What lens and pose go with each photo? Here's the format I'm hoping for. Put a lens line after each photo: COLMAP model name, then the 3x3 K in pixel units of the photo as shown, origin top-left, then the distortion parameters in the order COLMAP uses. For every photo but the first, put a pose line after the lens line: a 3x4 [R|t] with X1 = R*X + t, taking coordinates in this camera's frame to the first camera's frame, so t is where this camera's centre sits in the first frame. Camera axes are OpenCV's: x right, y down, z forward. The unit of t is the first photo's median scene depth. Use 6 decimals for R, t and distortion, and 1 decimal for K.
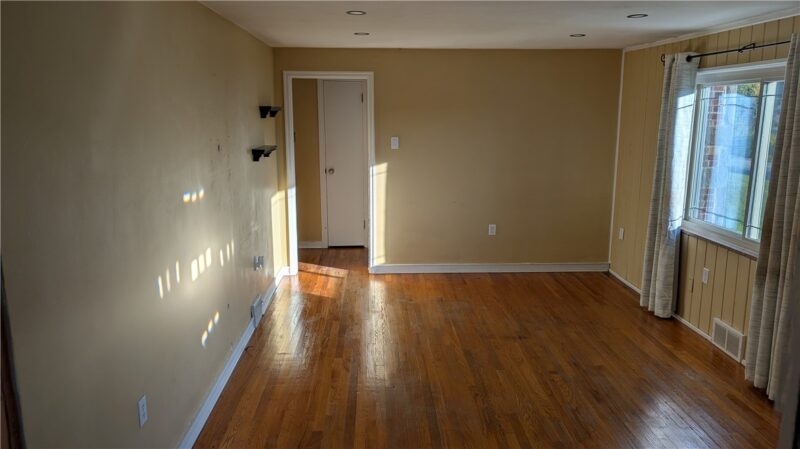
lens RADIAL K [[581.2, 0, 396.0], [0, 581.2, 209.5], [0, 0, 1]] dist [0.036983, -0.036624]
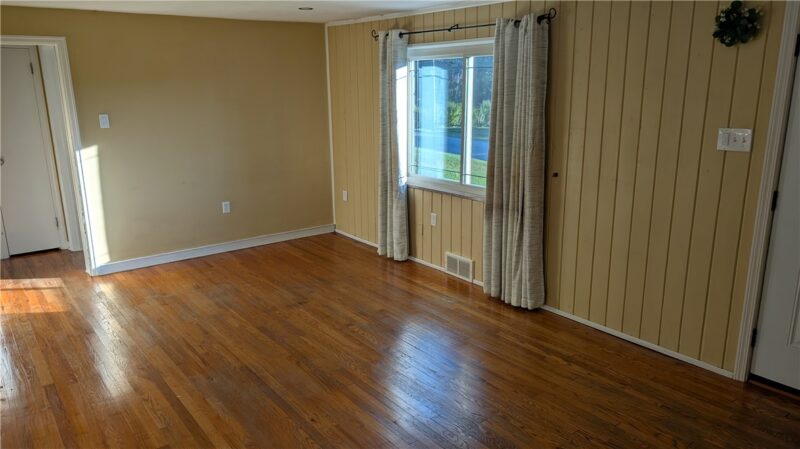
lens RADIAL K [[581.2, 0, 400.6], [0, 581.2, 223.6], [0, 0, 1]] dist [0.036983, -0.036624]
pose [[0.823035, -0.145113, 0.549140, -0.178010], [0.108058, 0.989159, 0.099437, -0.005178], [-0.557617, -0.022501, 0.829794, 0.038691]]
